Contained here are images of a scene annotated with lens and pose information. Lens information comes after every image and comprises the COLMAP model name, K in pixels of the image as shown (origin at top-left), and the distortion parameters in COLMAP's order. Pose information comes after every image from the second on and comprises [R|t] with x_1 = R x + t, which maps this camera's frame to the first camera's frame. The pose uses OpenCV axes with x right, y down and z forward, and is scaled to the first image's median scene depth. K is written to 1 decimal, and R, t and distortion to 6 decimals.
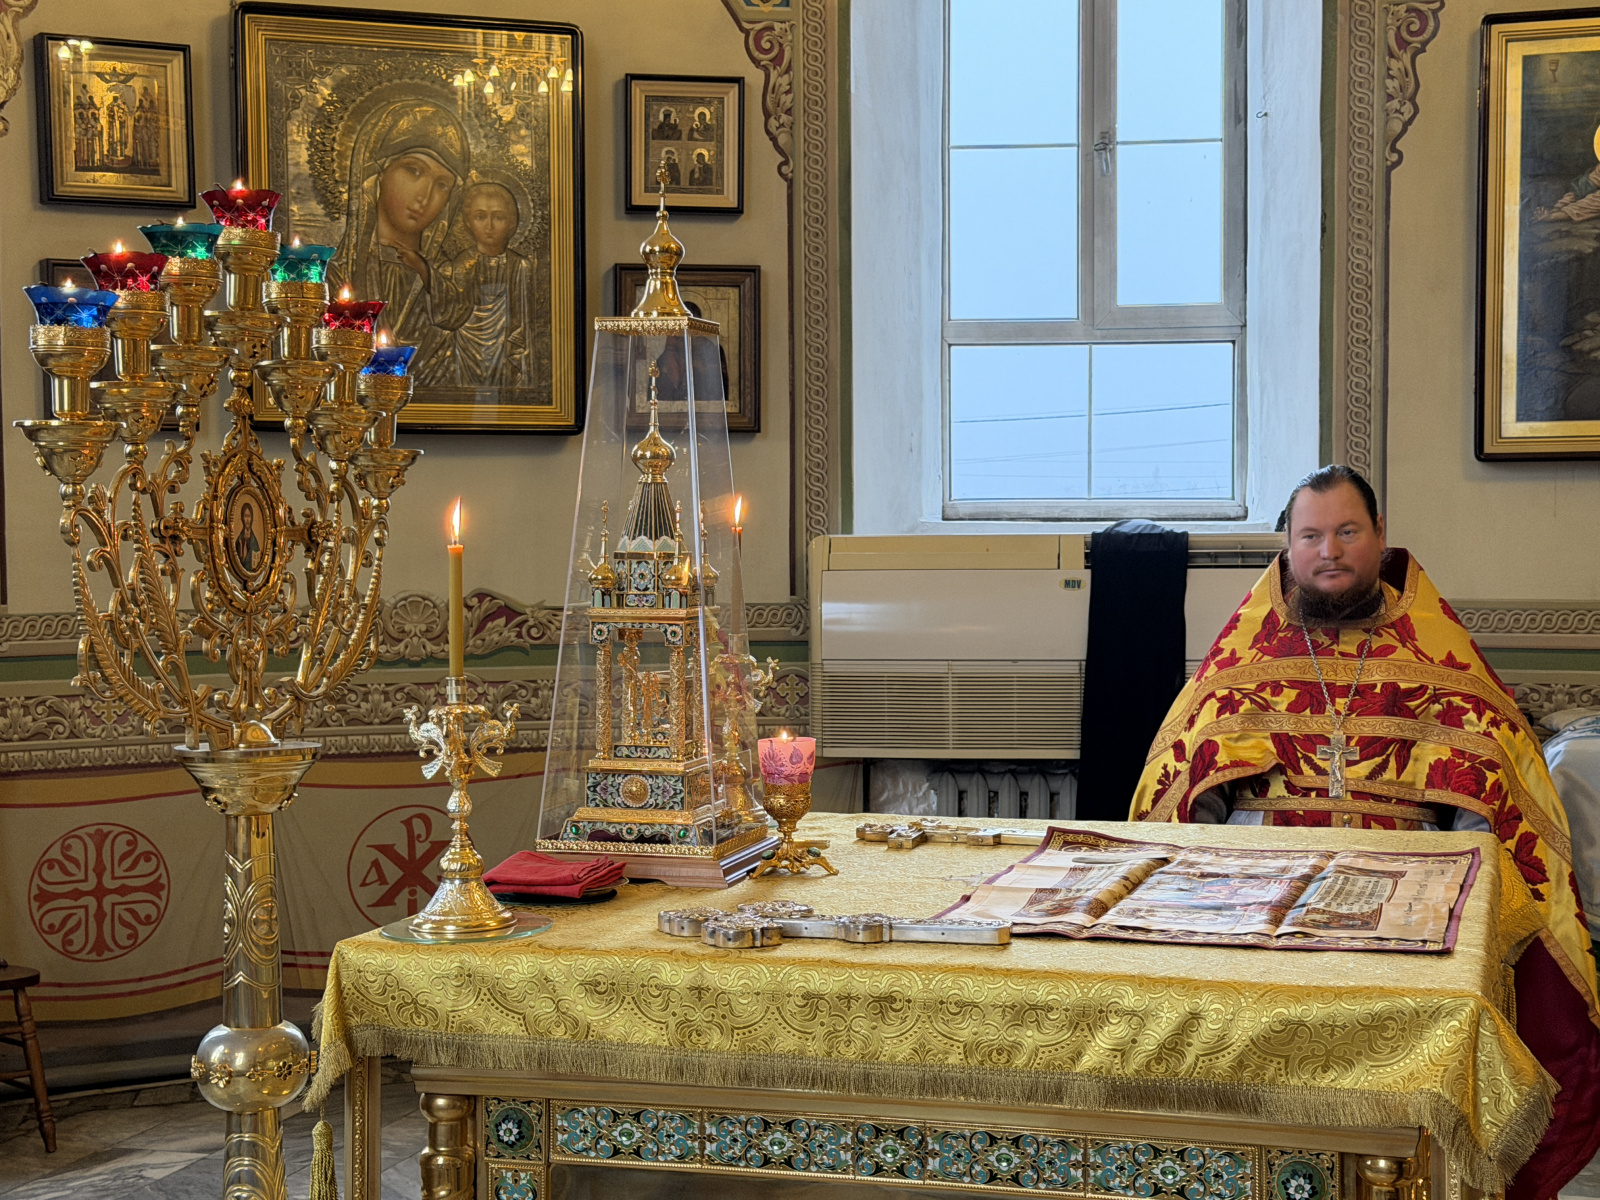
lens RADIAL K [[2442.8, 0, 800.9], [0, 2442.8, 608.8], [0, 0, 1]] dist [0.141489, -0.003548]
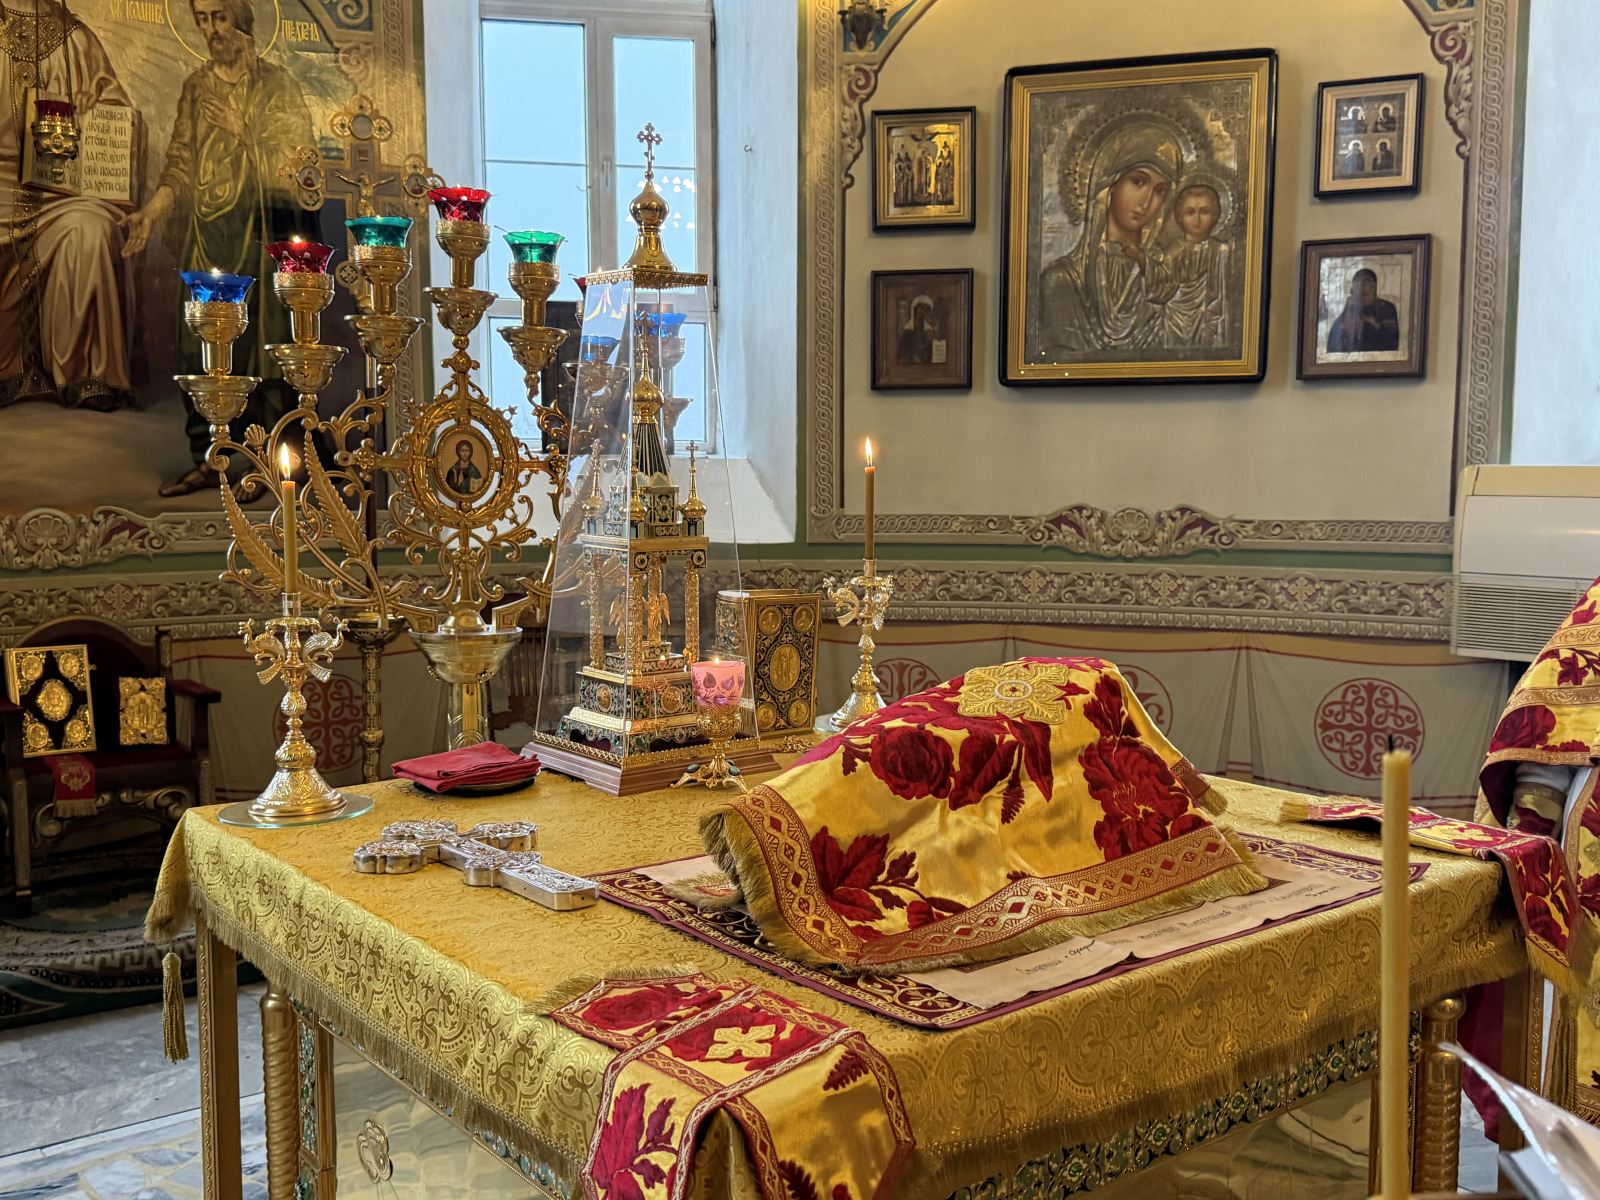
lens RADIAL K [[1525.9, 0, 794.0], [0, 1525.9, 606.0], [0, 0, 1]] dist [0.195251, -0.455457]
pose [[0.815675, 0.064275, -0.574928, 0.179013], [-0.026160, 0.996890, 0.074335, -0.010167], [0.577918, -0.045593, 0.814820, 0.212381]]
